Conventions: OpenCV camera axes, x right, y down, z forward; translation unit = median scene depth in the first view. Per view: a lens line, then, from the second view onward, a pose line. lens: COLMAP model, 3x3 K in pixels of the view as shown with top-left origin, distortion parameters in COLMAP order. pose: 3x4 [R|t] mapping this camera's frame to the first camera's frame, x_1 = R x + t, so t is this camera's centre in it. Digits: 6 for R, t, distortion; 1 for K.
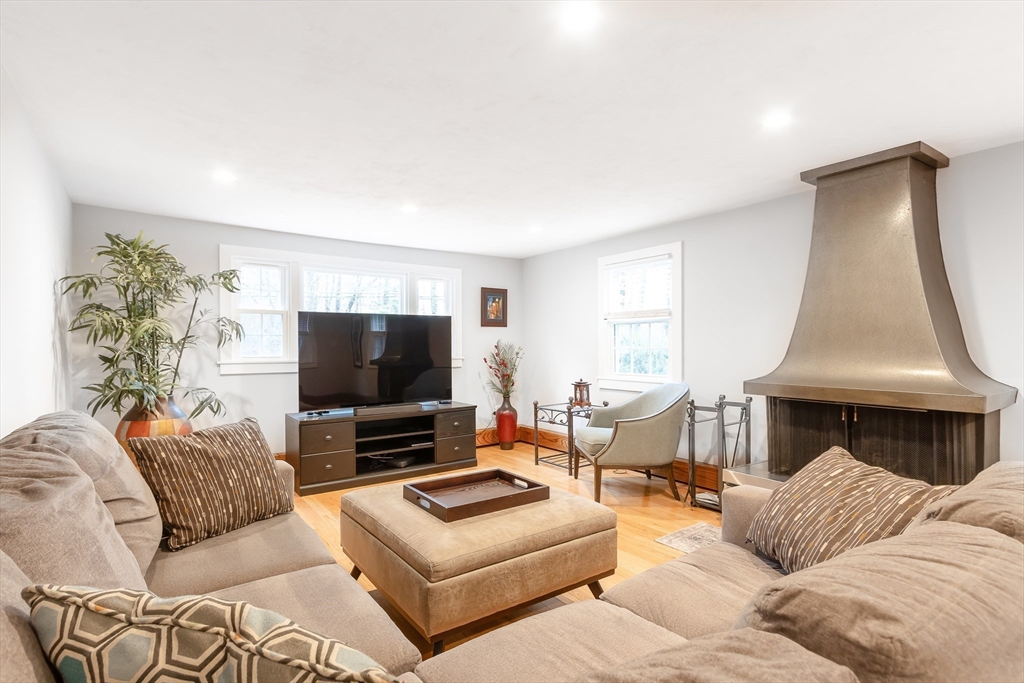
lens RADIAL K [[472.3, 0, 486.6], [0, 472.3, 341.7], [0, 0, 1]] dist [0.001541, 0.000072]
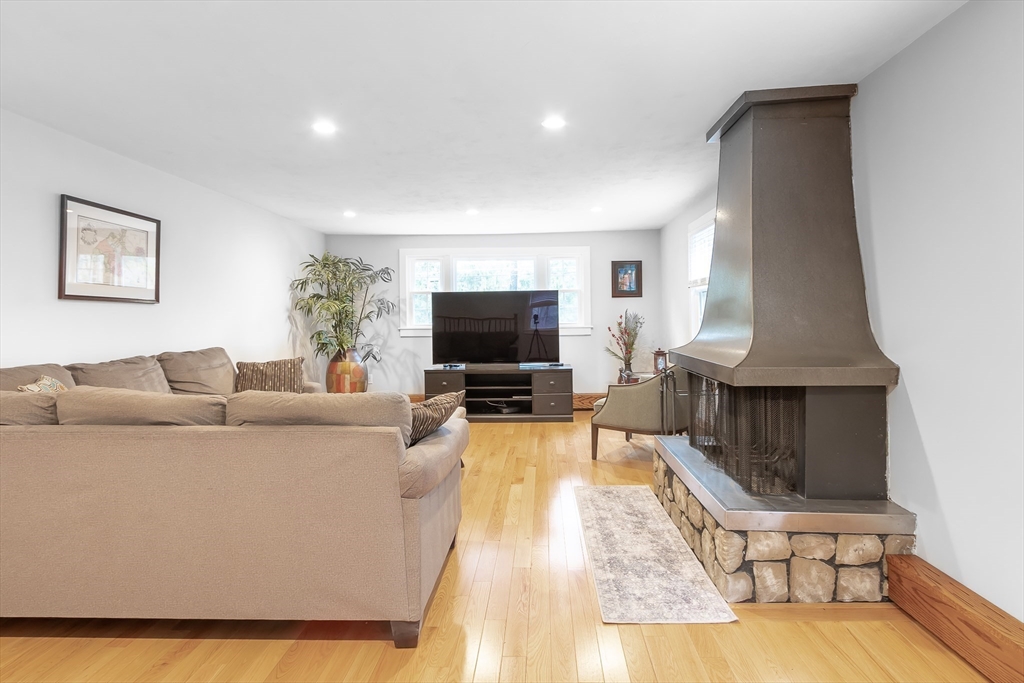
lens RADIAL K [[479.3, 0, 518.3], [0, 479.3, 314.4], [0, 0, 1]] dist [0.002789, 0.000499]
pose [[0.812047, -0.008800, -0.583525, 0.583427], [0.012536, 0.999919, 0.002367, 0.000808], [0.583457, -0.009237, 0.812092, -0.008849]]
